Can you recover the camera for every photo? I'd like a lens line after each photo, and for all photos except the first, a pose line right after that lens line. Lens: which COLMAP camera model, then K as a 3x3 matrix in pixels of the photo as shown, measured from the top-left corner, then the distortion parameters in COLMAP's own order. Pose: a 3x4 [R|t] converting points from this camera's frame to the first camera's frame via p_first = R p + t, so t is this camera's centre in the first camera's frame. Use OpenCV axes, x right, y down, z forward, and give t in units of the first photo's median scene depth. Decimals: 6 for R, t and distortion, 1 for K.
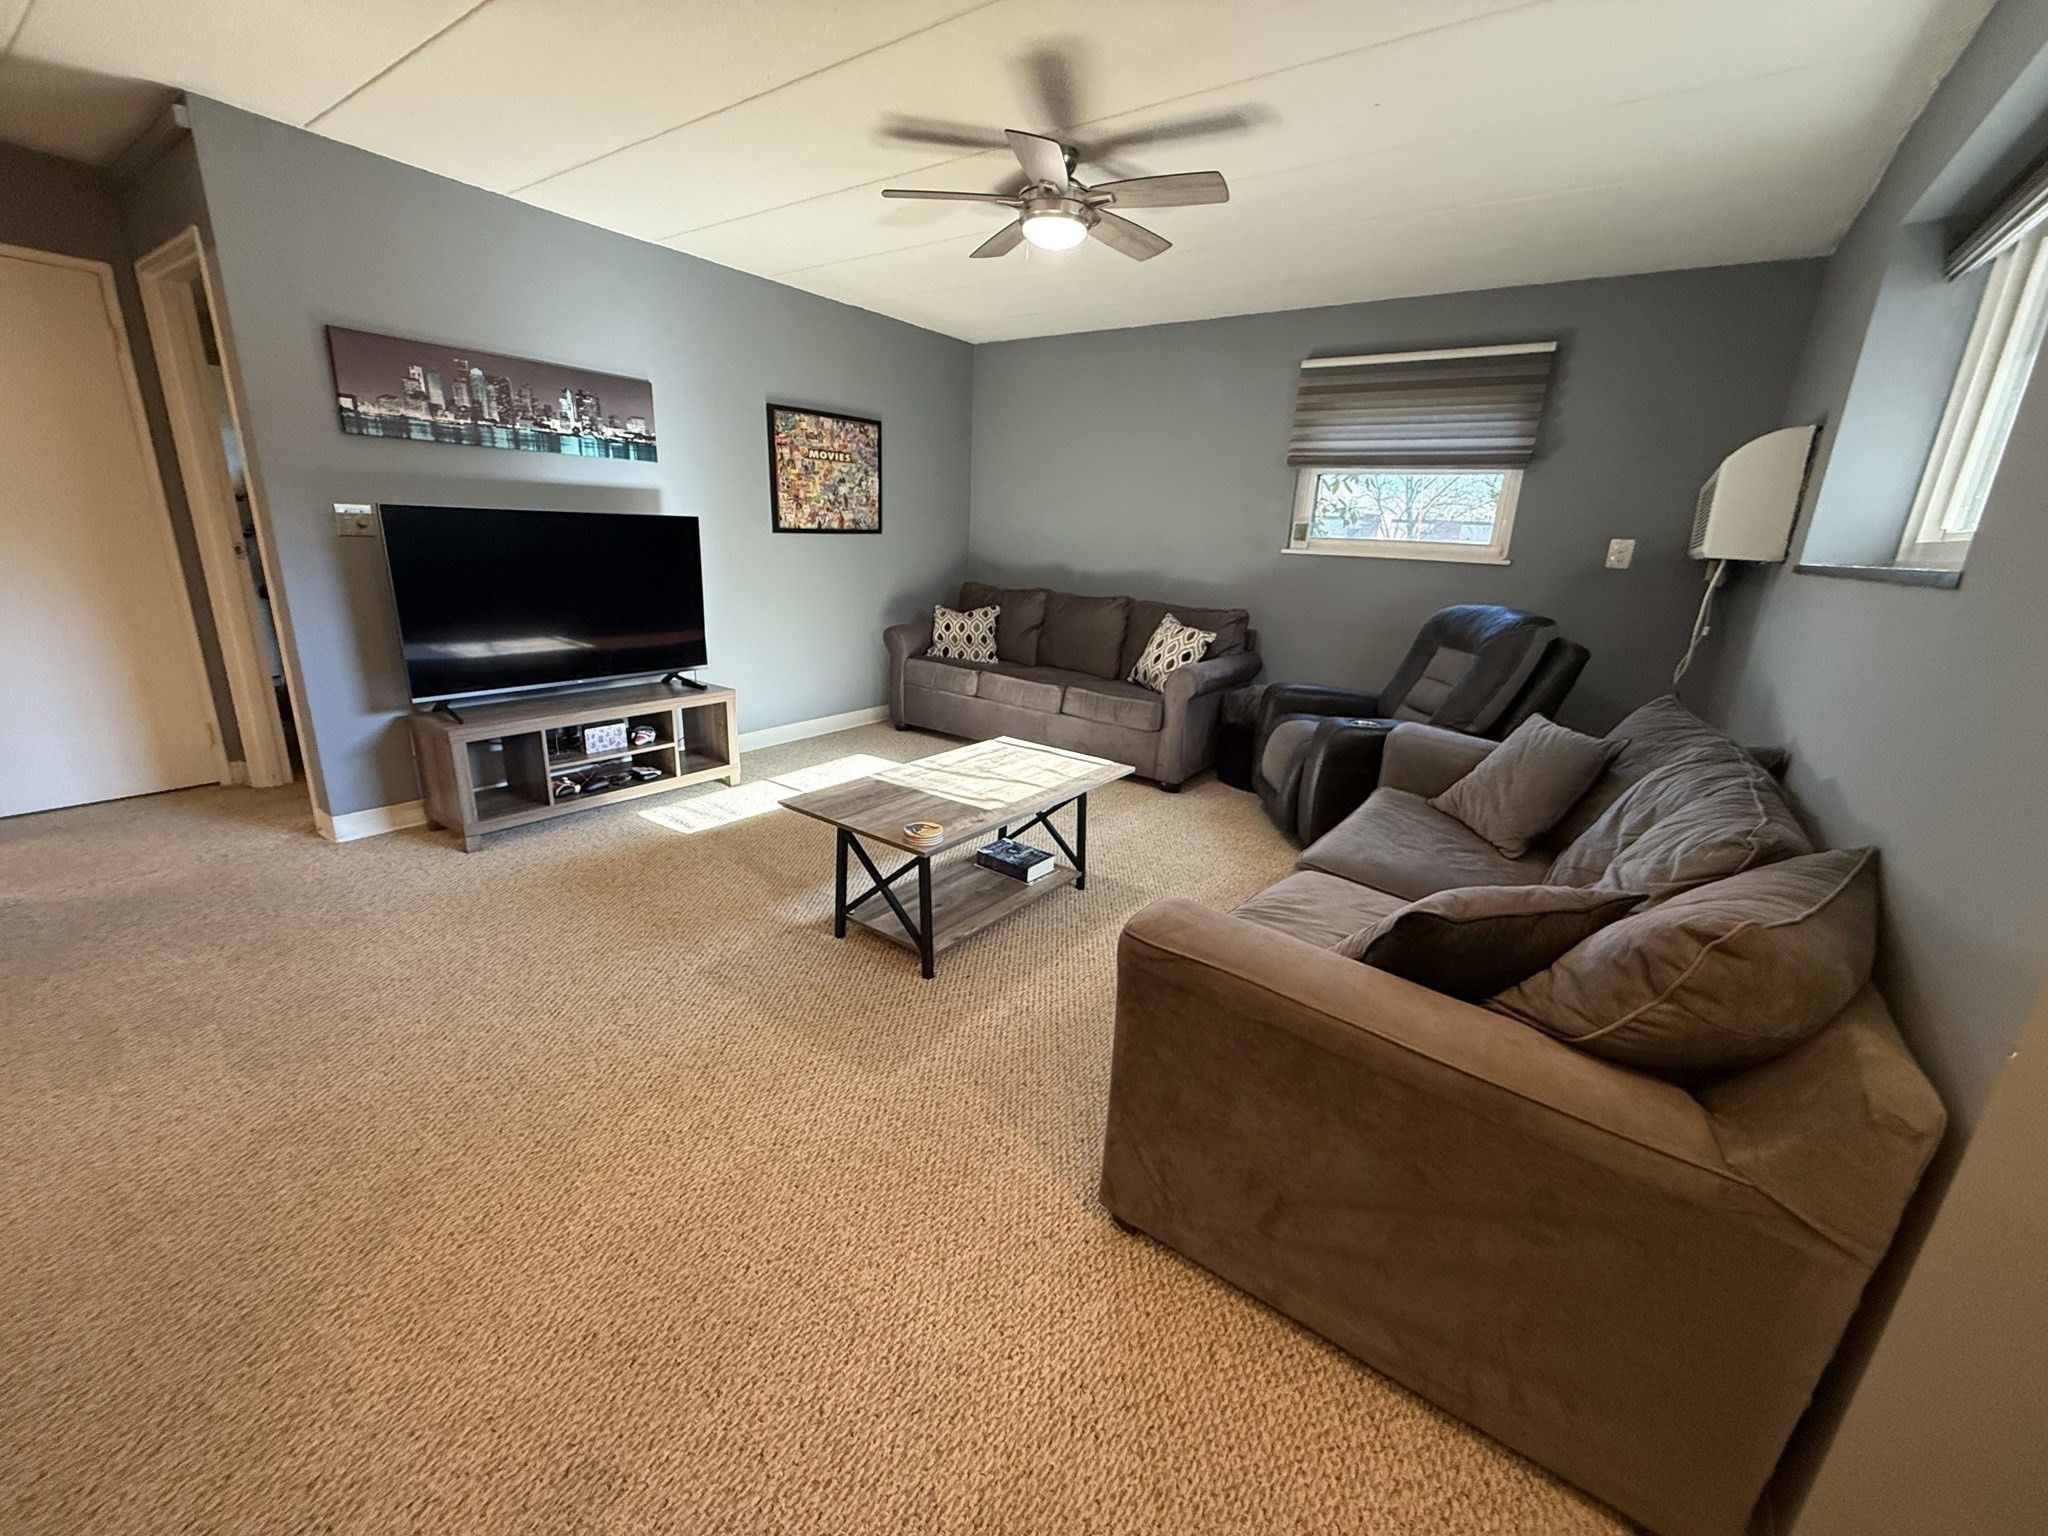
lens RADIAL K [[814.7, 0, 1017.8], [0, 814.7, 768.0], [0, 0, 1]] dist [-0.000025, 0.000038]
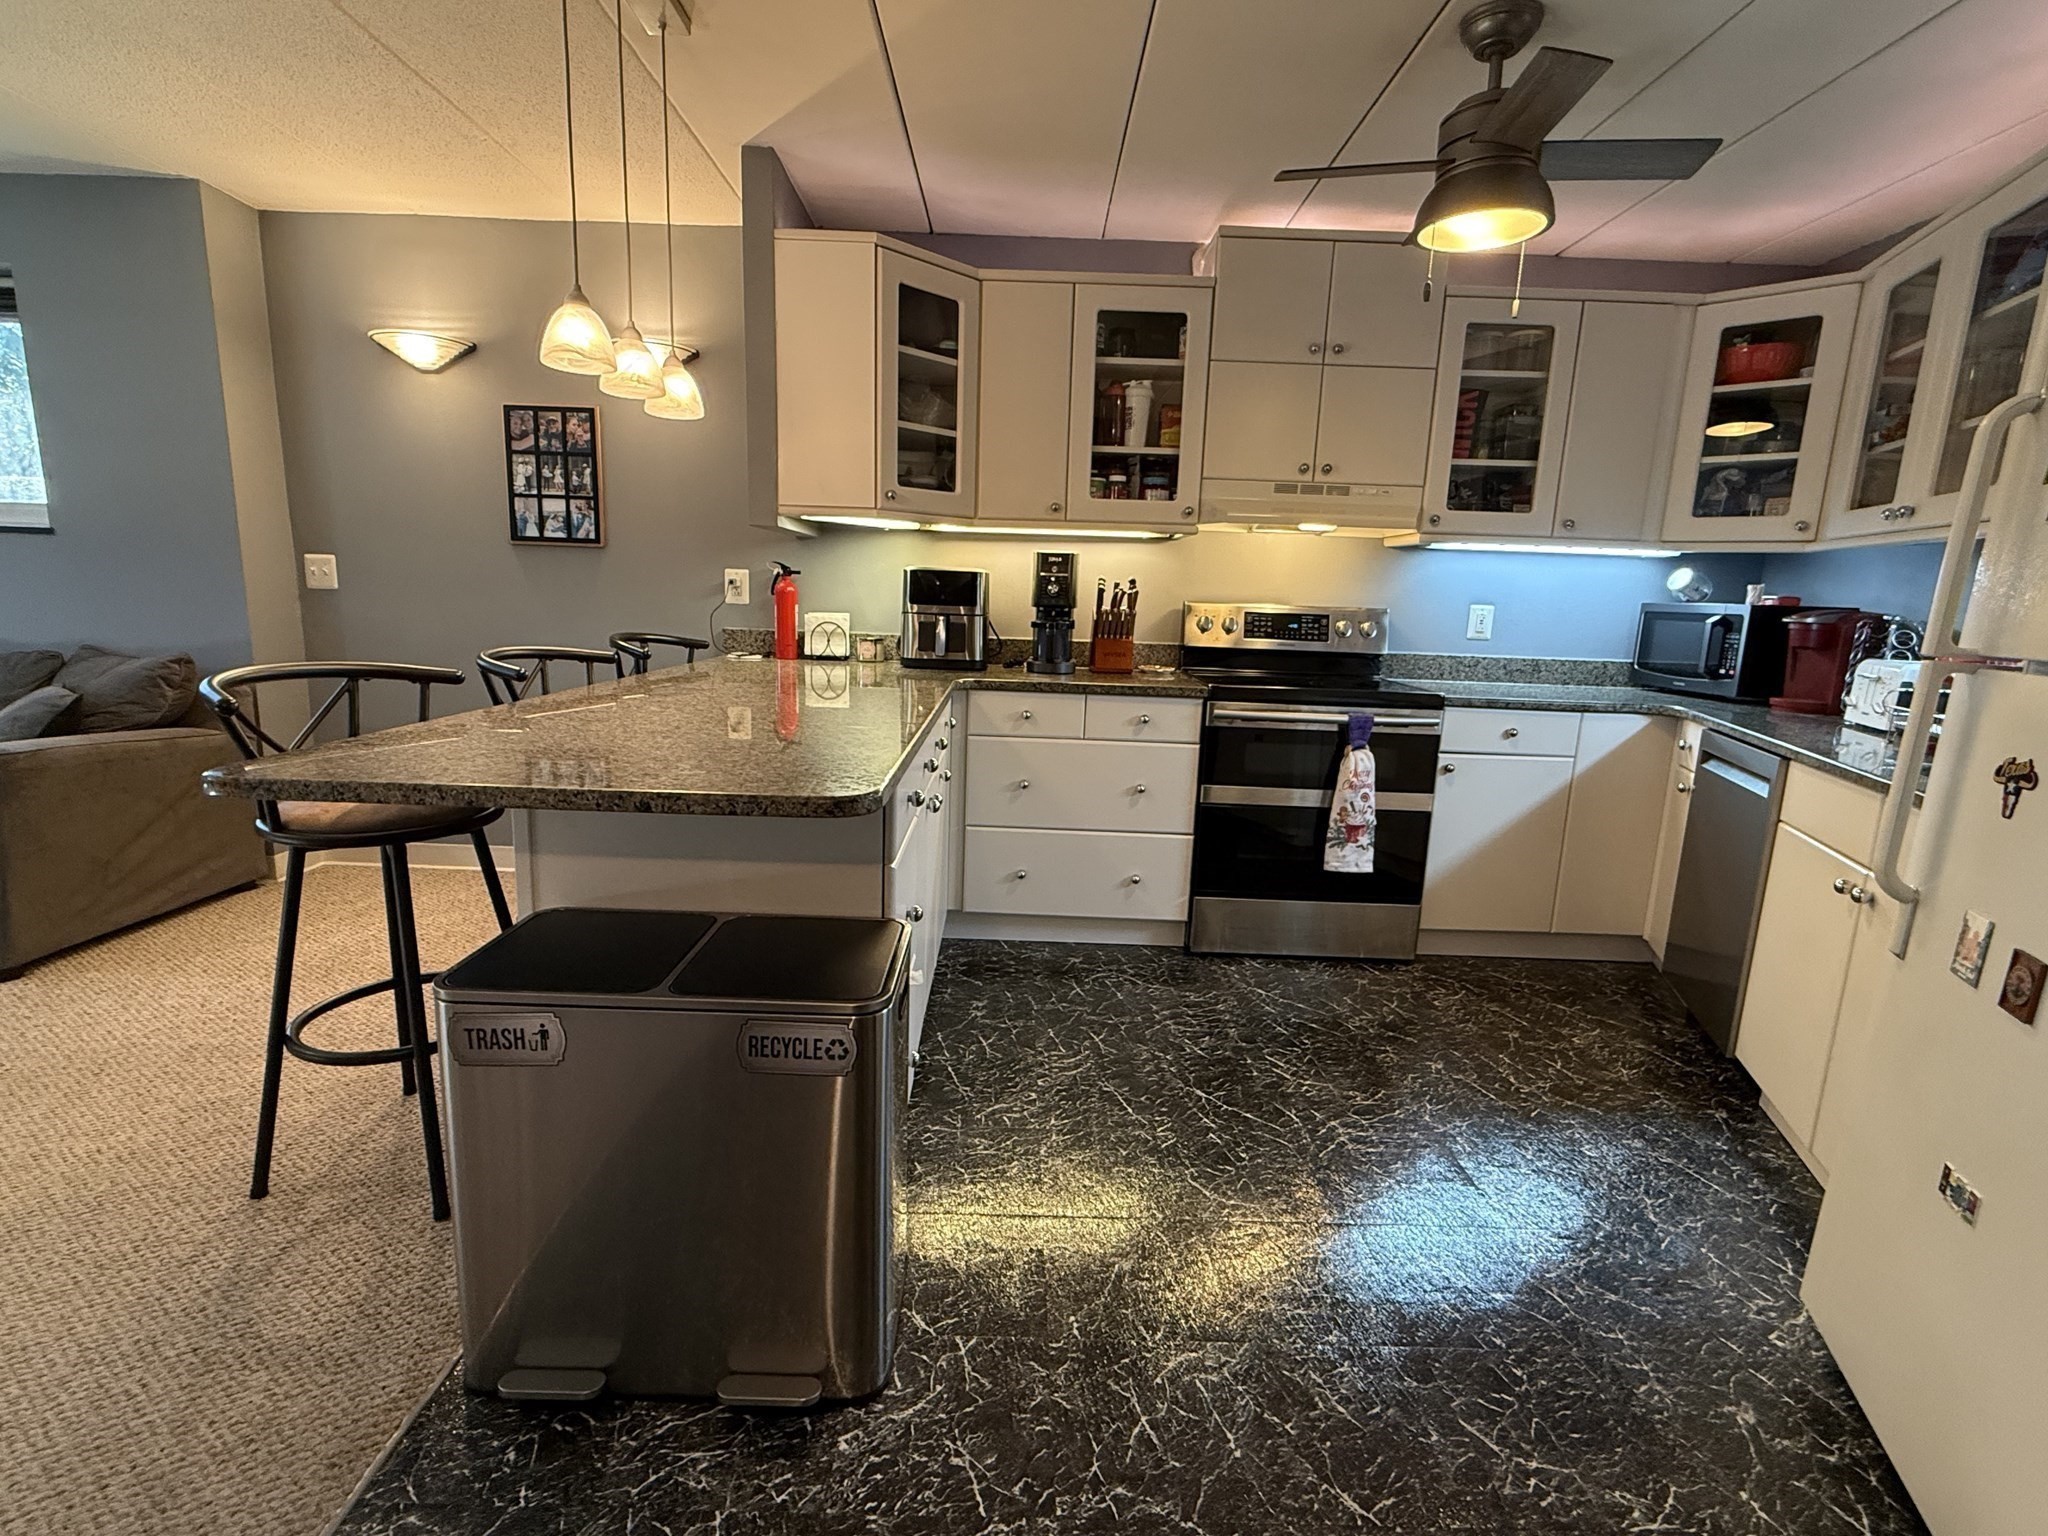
lens RADIAL K [[949.2, 0, 1019.9], [0, 949.2, 766.1], [0, 0, 1]] dist [0.000626, -0.000678]
pose [[-0.576207, -0.213630, 0.788890, -0.932455], [0.169610, 0.912966, 0.371113, -0.049612], [-0.799511, 0.347641, -0.489824, 0.106237]]
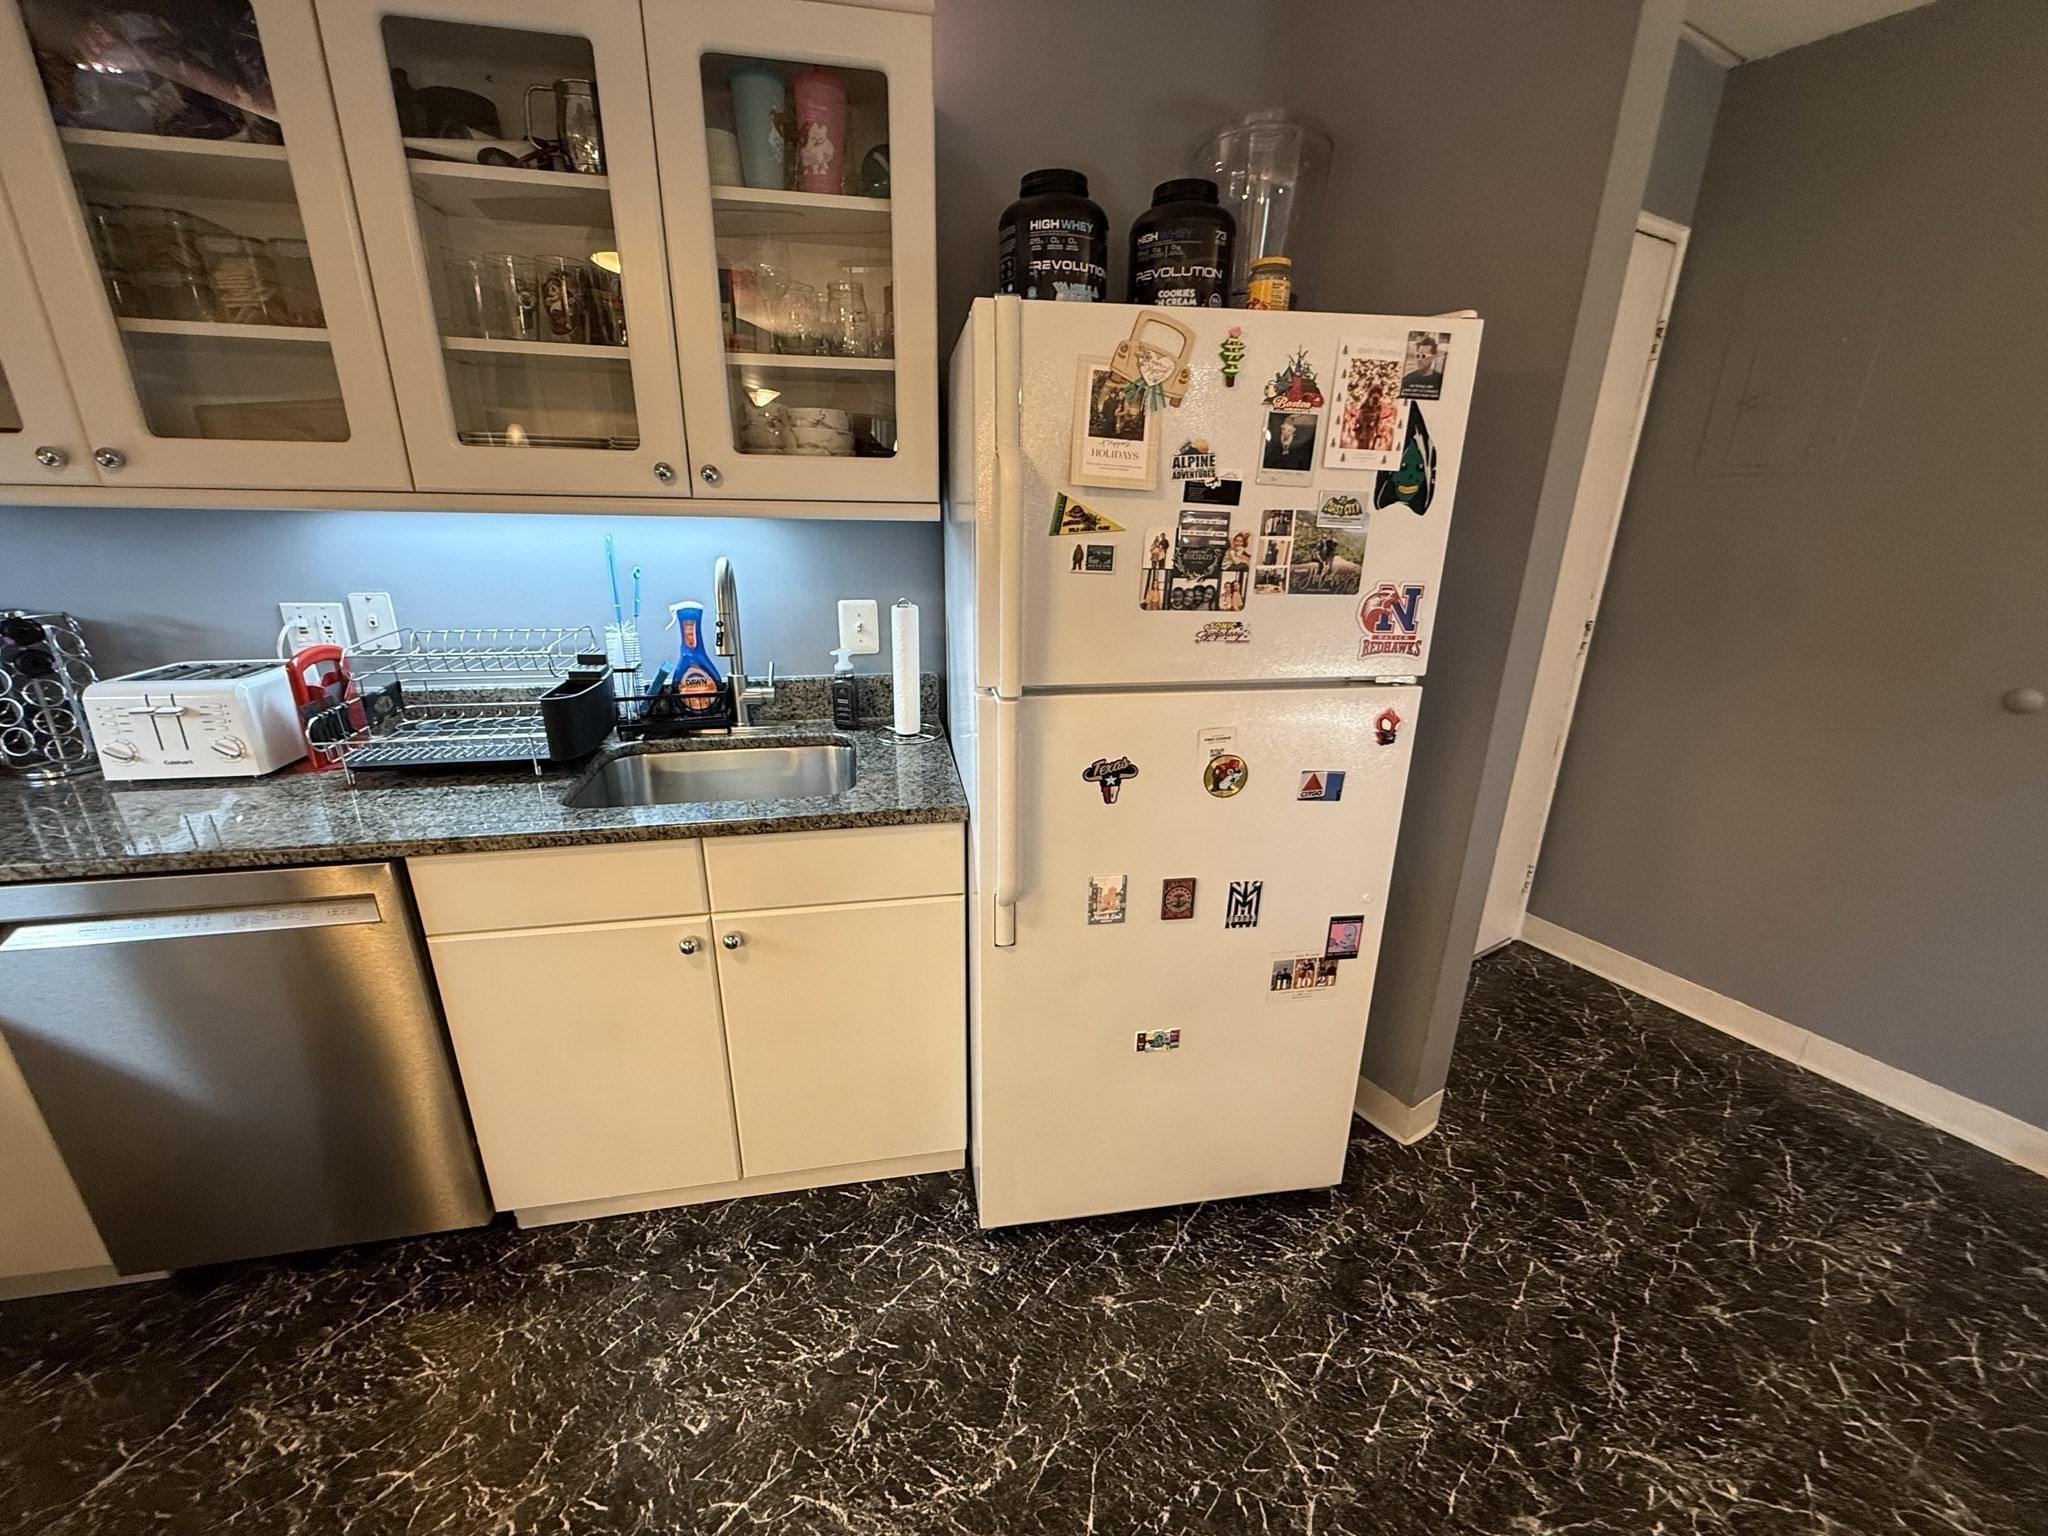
lens RADIAL K [[814.7, 0, 1018.5], [0, 814.7, 768.7], [0, 0, 1]] dist [-0.000025, 0.000038]
pose [[-0.393837, 0.254586, -0.883220, -0.534904], [-0.287141, 0.878715, 0.381327, 0.007655], [0.873180, 0.403789, -0.272968, -0.271051]]
